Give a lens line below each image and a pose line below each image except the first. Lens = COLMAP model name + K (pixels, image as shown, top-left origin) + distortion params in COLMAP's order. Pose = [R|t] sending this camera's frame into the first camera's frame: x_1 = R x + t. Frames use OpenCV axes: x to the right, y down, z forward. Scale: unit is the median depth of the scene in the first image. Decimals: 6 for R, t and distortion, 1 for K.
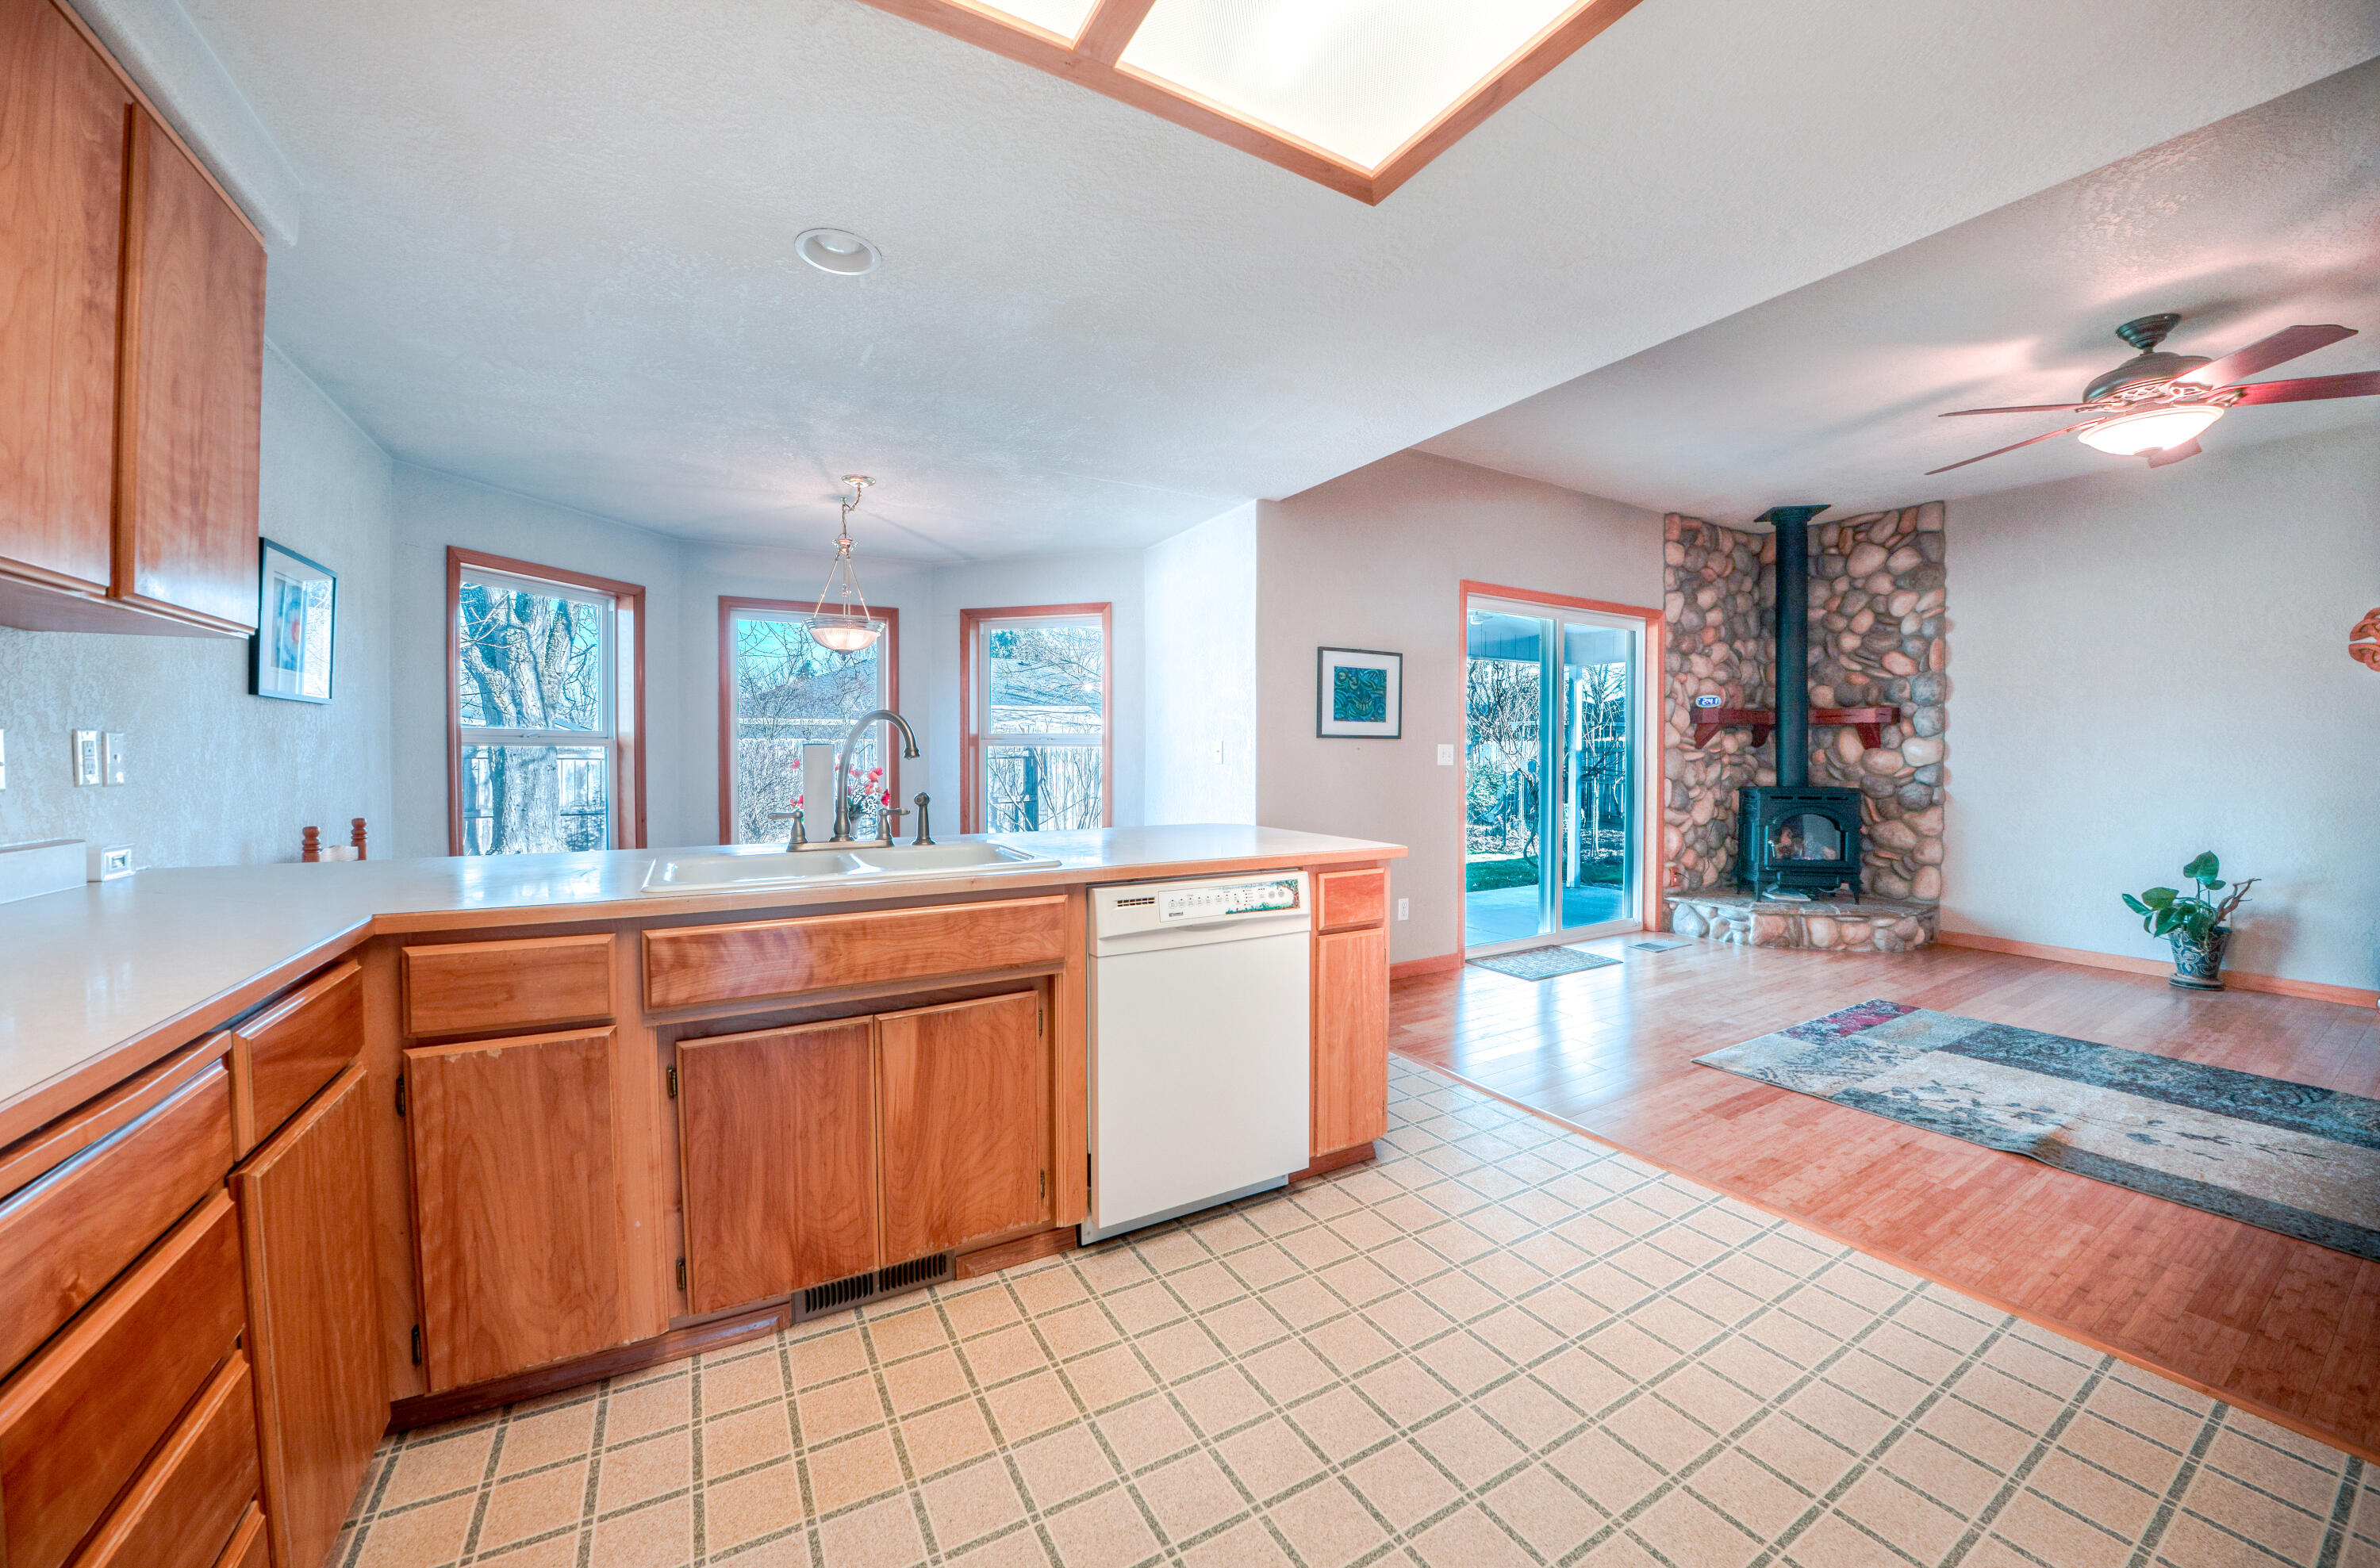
lens RADIAL K [[852.8, 0, 1186.3], [0, 852.8, 768.3], [0, 0, 1]] dist [-0.046722, 0.003237]
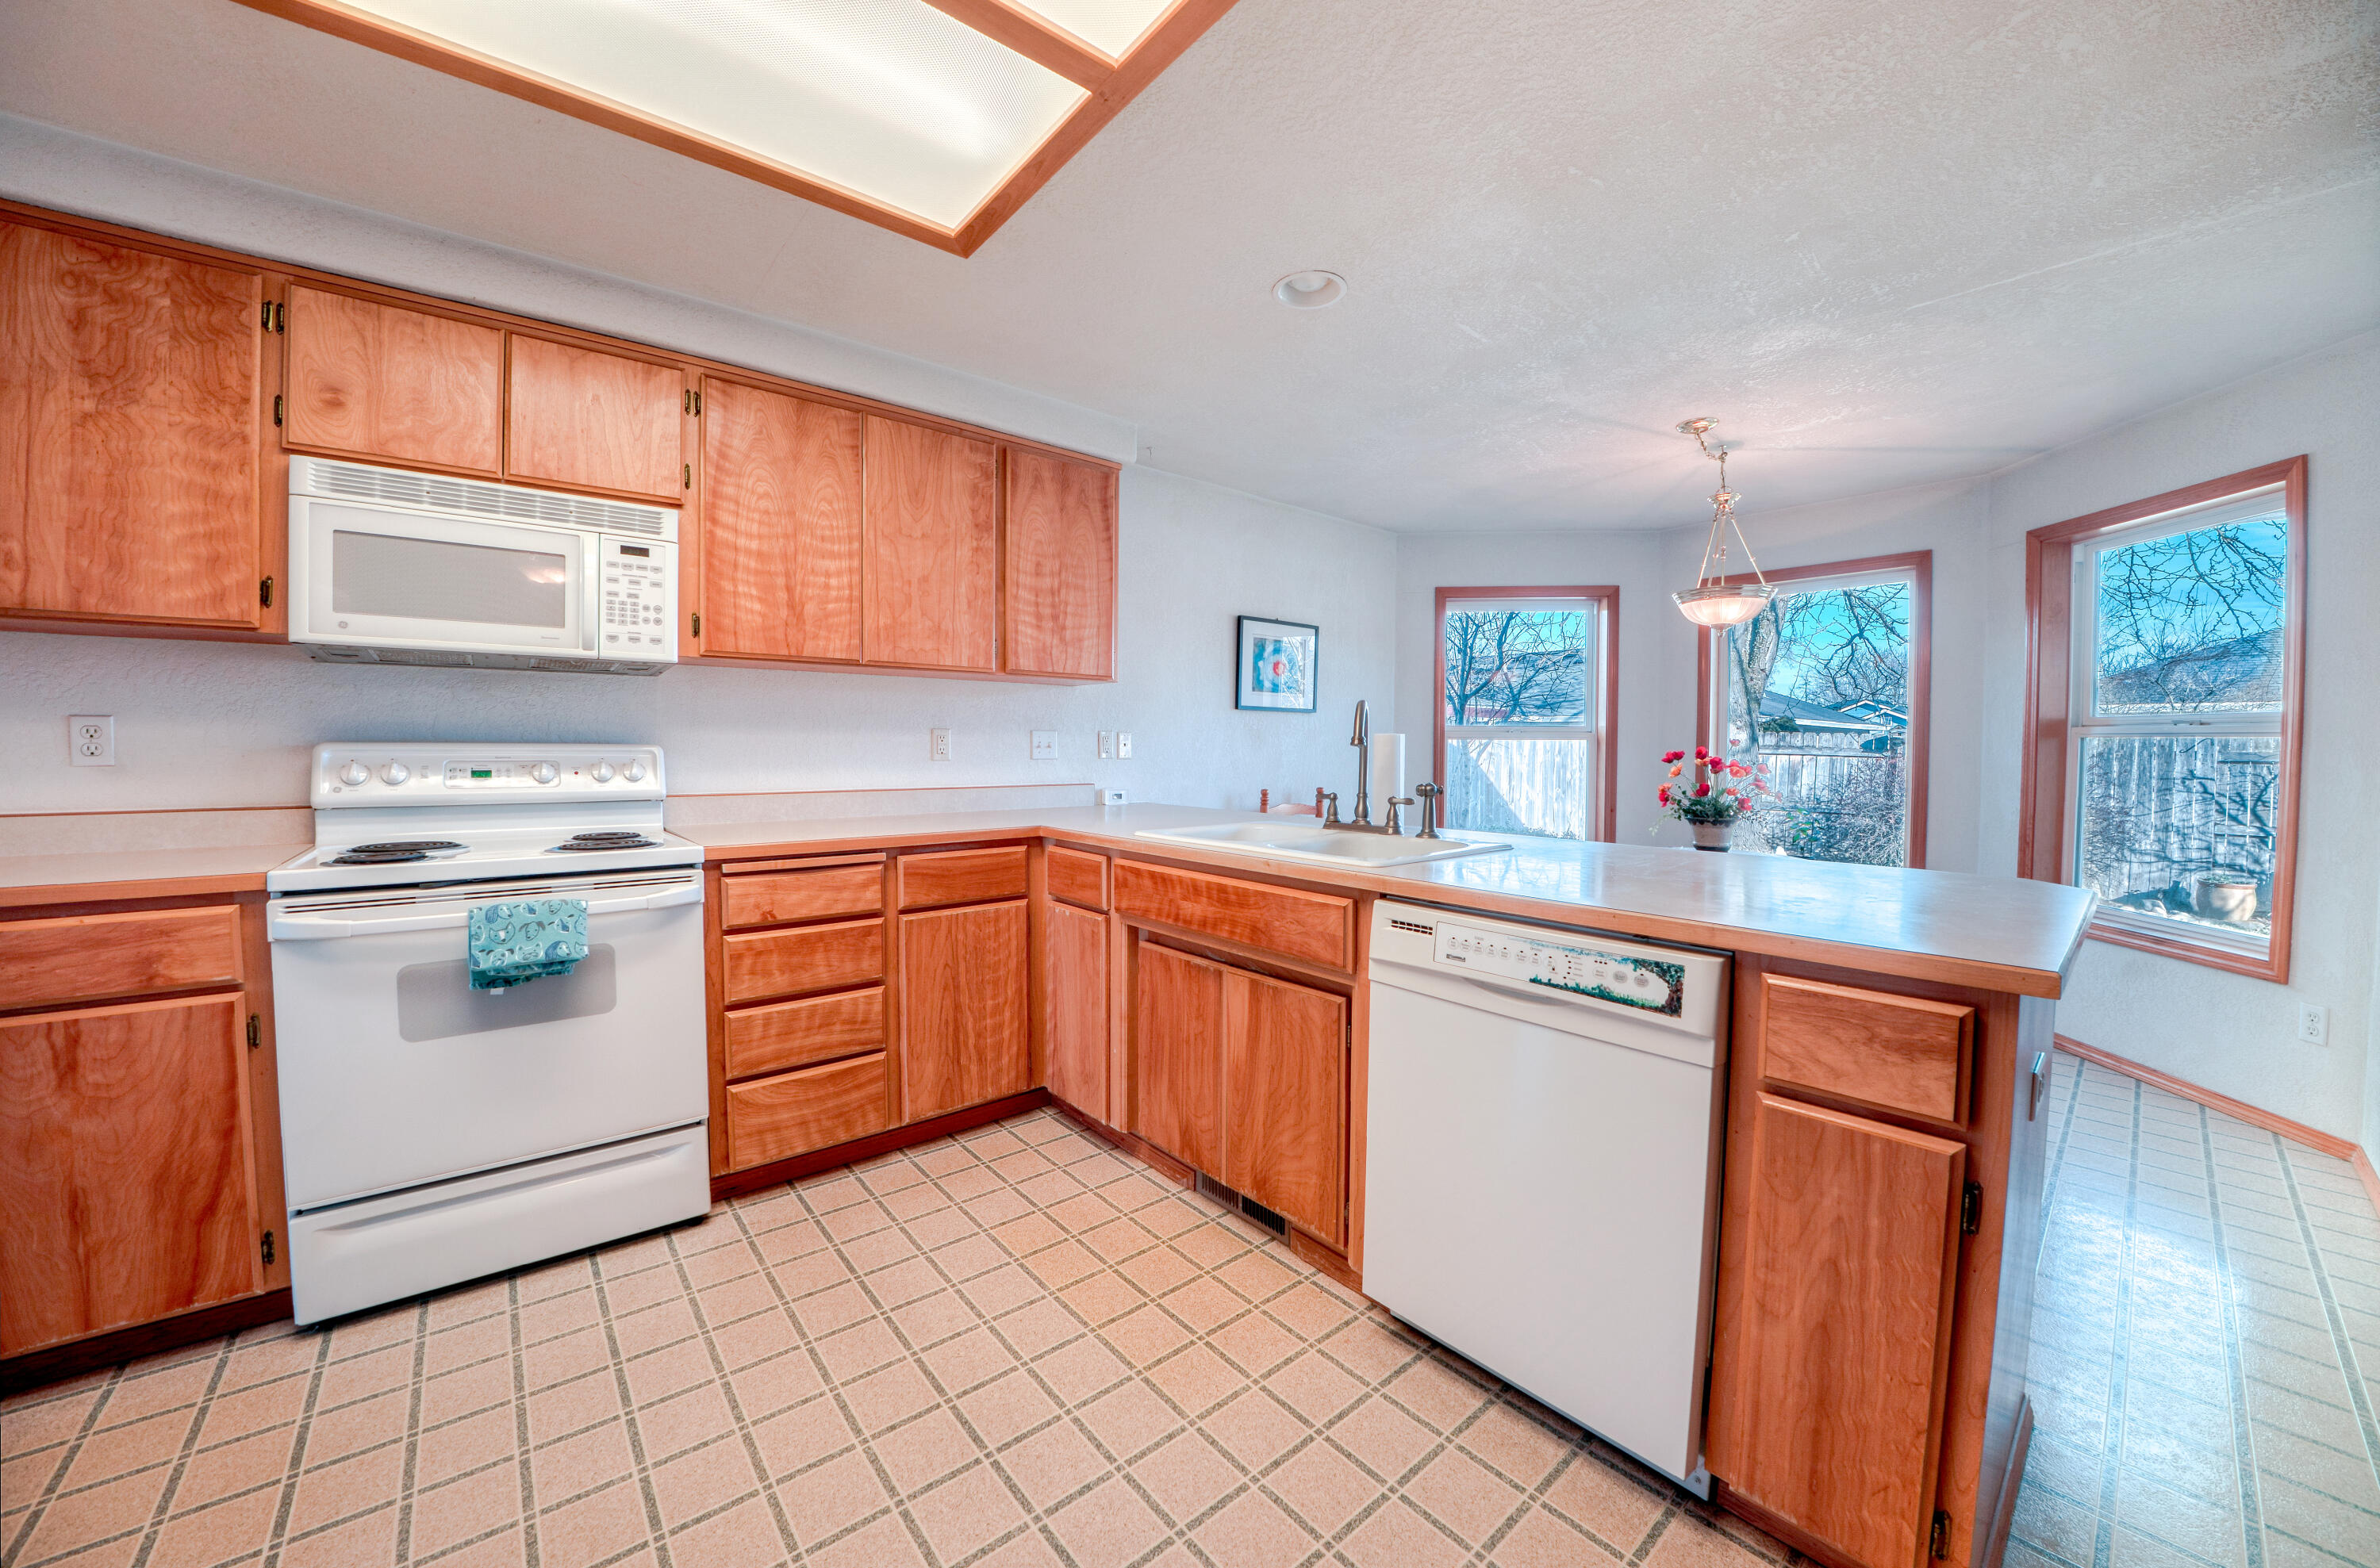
lens RADIAL K [[861.6, 0, 1182.4], [0, 861.6, 774.5], [0, 0, 1]] dist [-0.037857, 0.000084]
pose [[0.175617, 0.033063, -0.983903, 0.707531], [-0.022132, 0.999316, 0.029631, -0.005571], [0.984210, 0.016572, 0.176229, 0.658353]]
